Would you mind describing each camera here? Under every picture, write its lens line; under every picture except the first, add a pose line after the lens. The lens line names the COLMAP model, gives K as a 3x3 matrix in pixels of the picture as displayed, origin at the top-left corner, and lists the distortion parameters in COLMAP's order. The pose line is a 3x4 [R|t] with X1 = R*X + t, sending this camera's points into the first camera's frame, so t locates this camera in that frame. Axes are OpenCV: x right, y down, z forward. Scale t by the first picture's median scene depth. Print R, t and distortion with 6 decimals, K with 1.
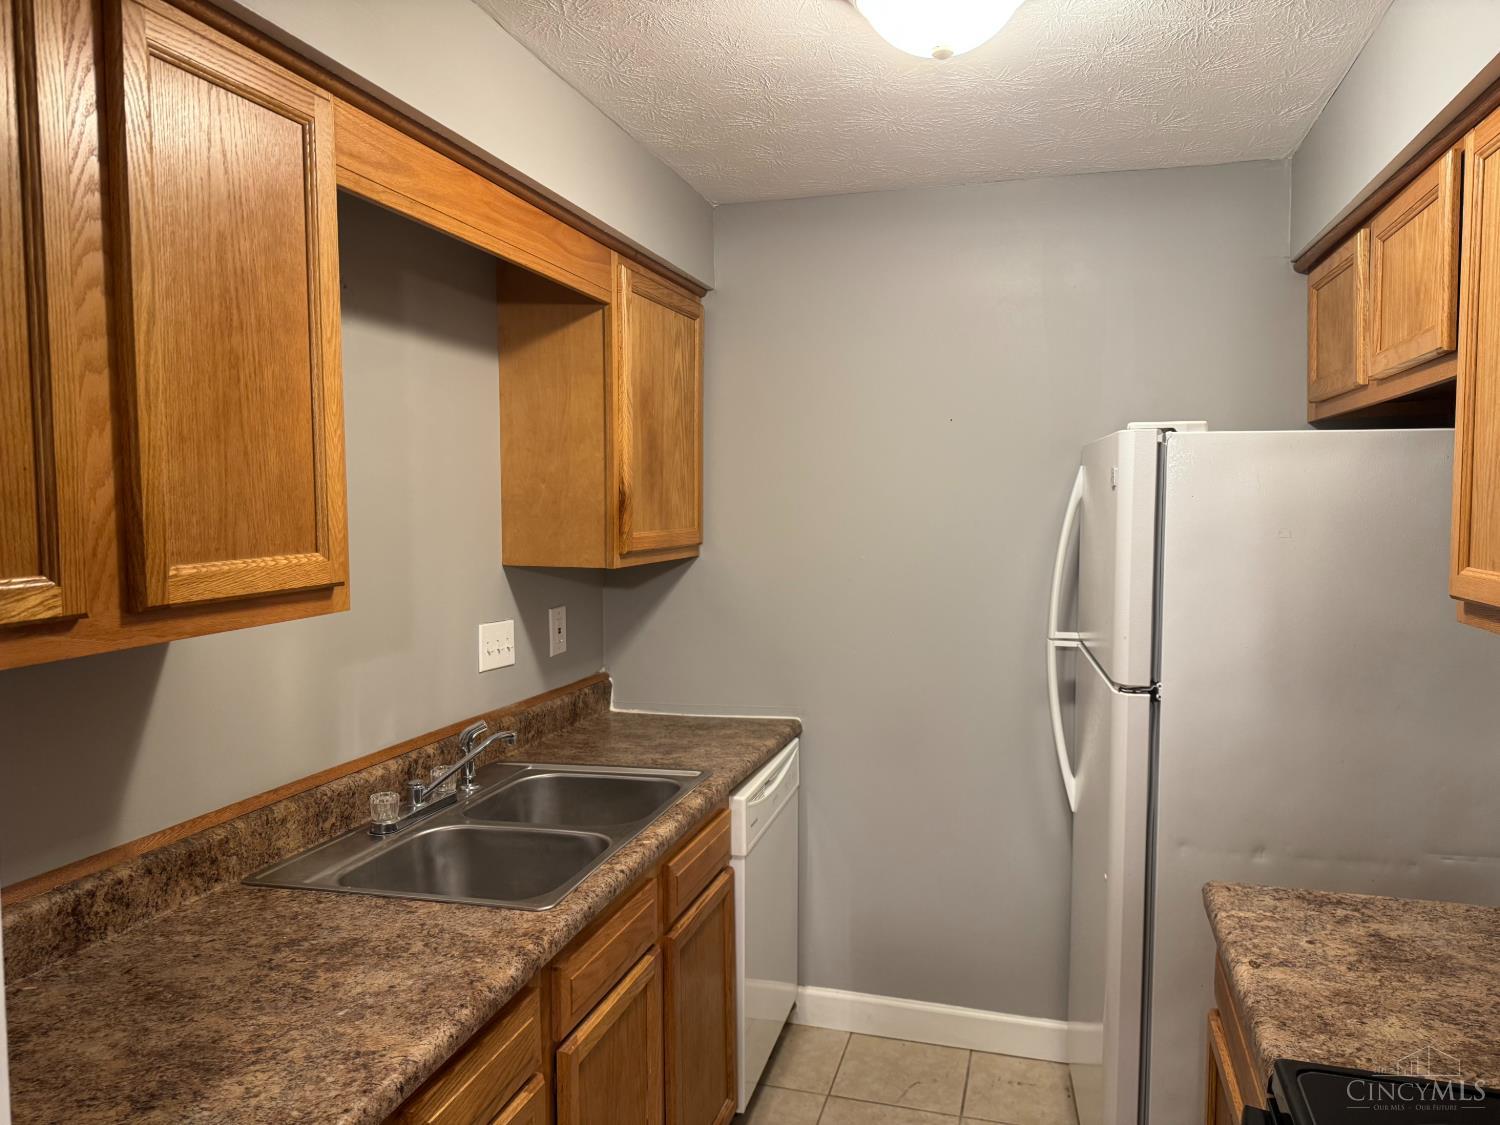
lens RADIAL K [[1044.2, 0, 750.0], [0, 1044.2, 562.5], [0, 0, 1]] dist [0.083546, -0.107186]
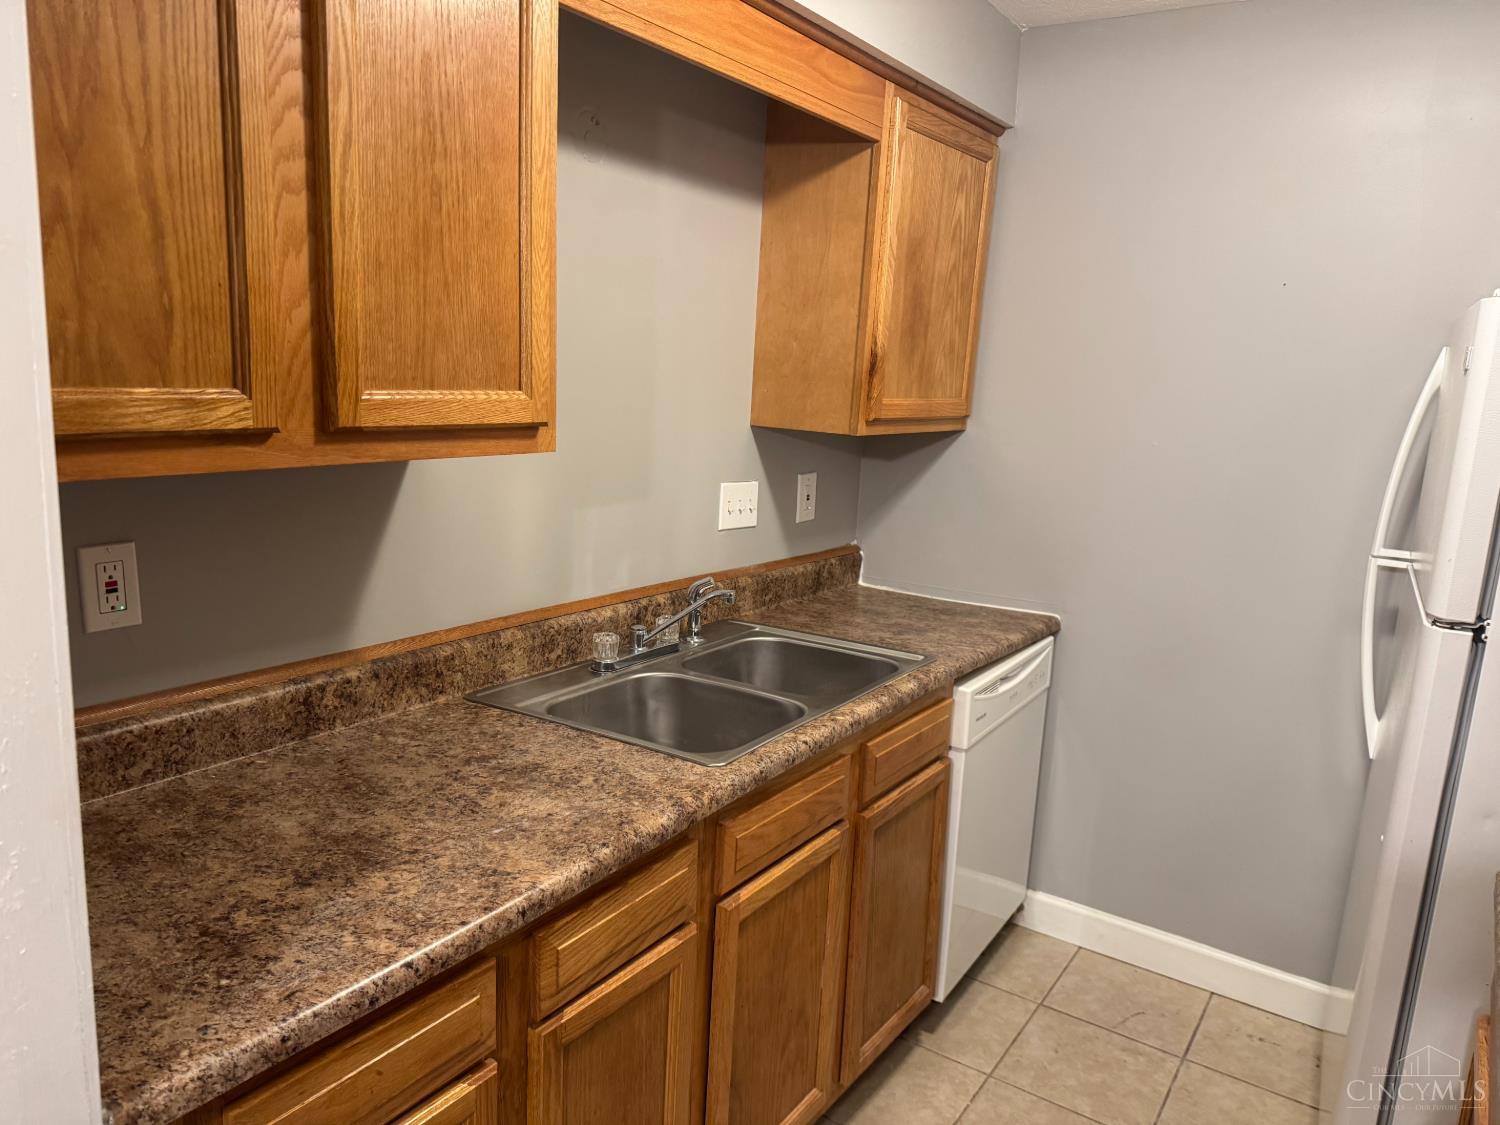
lens RADIAL K [[1044.5, 0, 750.0], [0, 1044.5, 562.5], [0, 0, 1]] dist [0.094238, -0.155304]
pose [[0.950799, 0.104645, -0.291601, 0.097355], [-0.070080, 0.989477, 0.126585, 0.009473], [0.301779, -0.099921, 0.948127, 0.086025]]
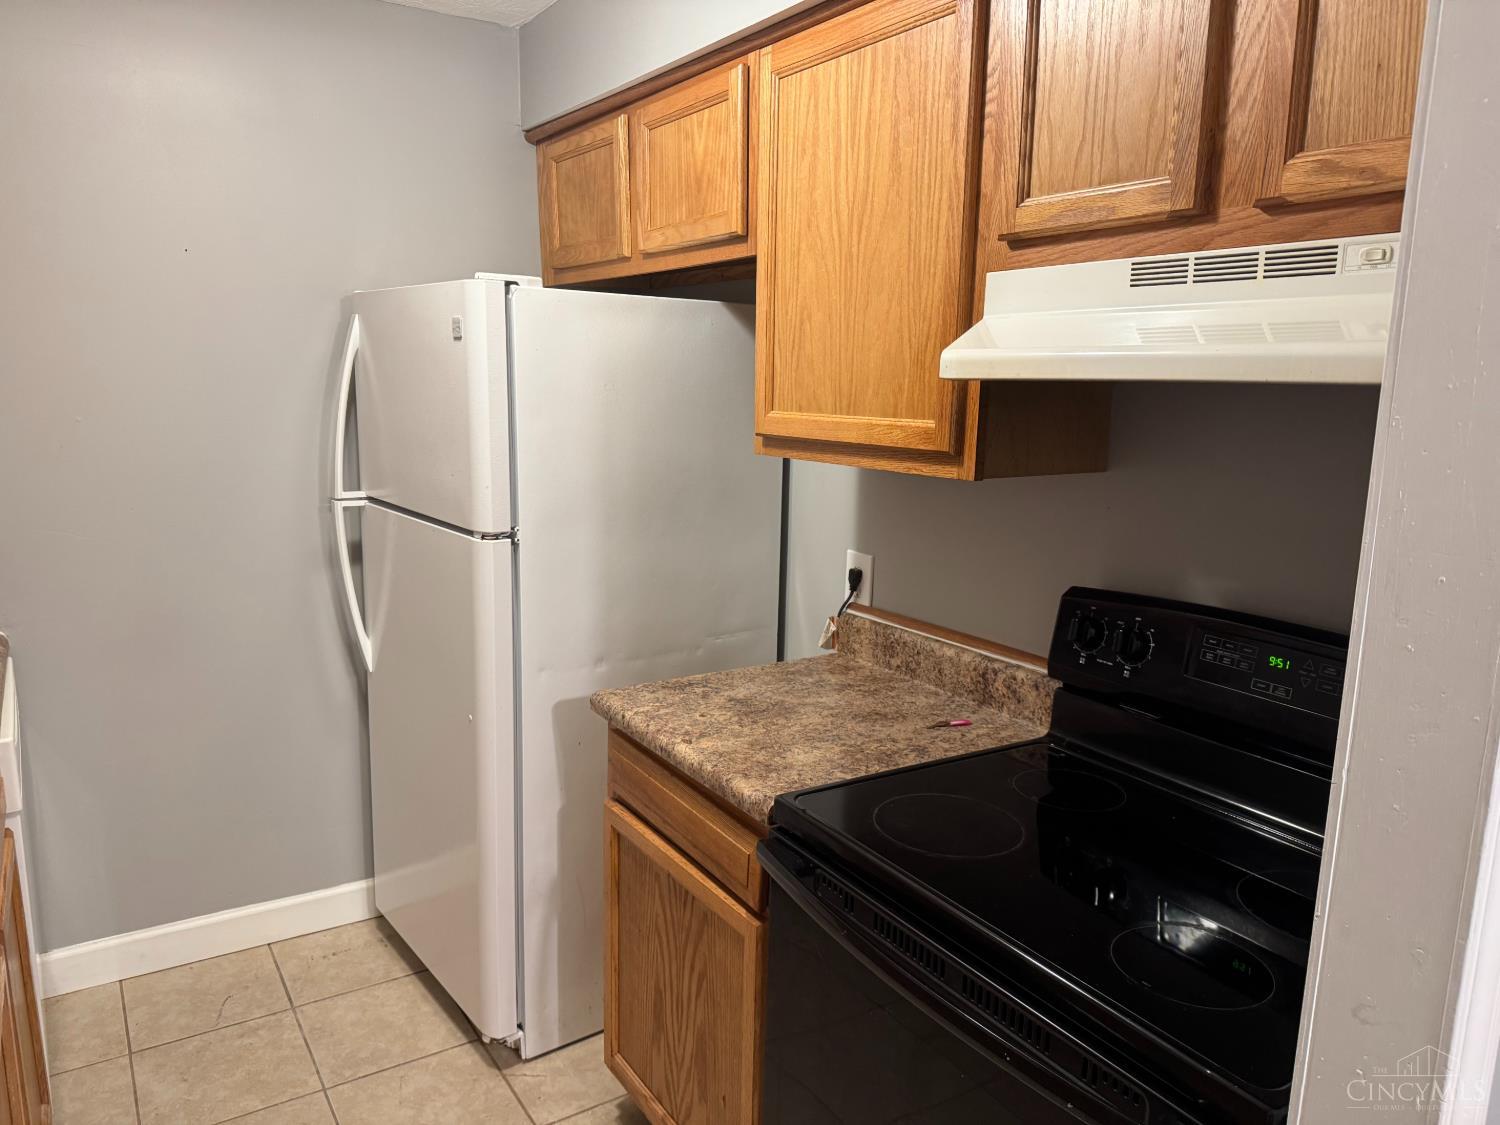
lens RADIAL K [[1044.5, 0, 750.0], [0, 1044.5, 562.5], [0, 0, 1]] dist [0.094238, -0.155304]
pose [[0.653809, -0.122404, 0.746693, -0.295688], [0.026255, 0.989904, 0.139284, 0.009099], [-0.756204, -0.071461, 0.650422, 0.152945]]
